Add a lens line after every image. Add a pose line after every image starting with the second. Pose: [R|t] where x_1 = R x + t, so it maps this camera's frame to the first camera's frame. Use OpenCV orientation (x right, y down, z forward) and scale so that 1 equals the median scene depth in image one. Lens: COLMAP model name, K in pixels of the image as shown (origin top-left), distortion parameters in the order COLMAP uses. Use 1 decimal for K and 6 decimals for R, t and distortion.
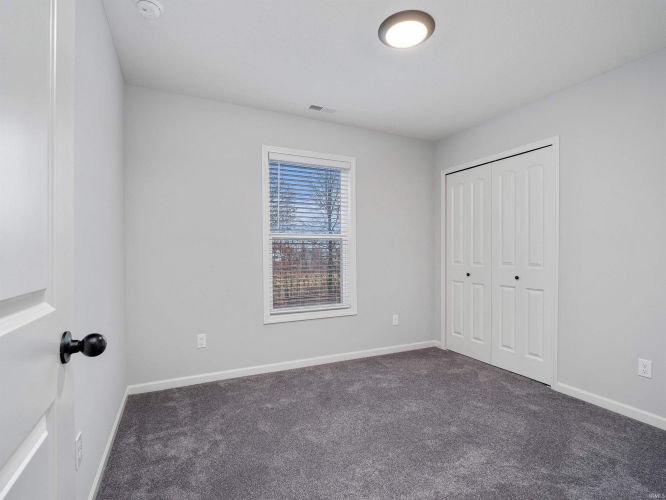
lens RADIAL K [[325.5, 0, 331.7], [0, 325.5, 248.4], [0, 0, 1]] dist [-0.009897, -0.000513]
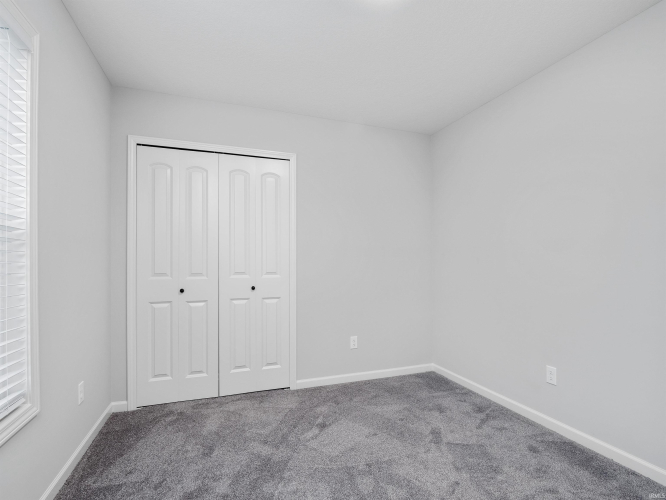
lens RADIAL K [[325.5, 0, 332.0], [0, 325.5, 253.8], [0, 0, 1]] dist [-0.009897, -0.000513]
pose [[0.111802, 0.019621, 0.993537, -0.319797], [-0.009020, 0.999784, -0.018730, 0.007621], [-0.993690, -0.006868, 0.111955, 0.651759]]
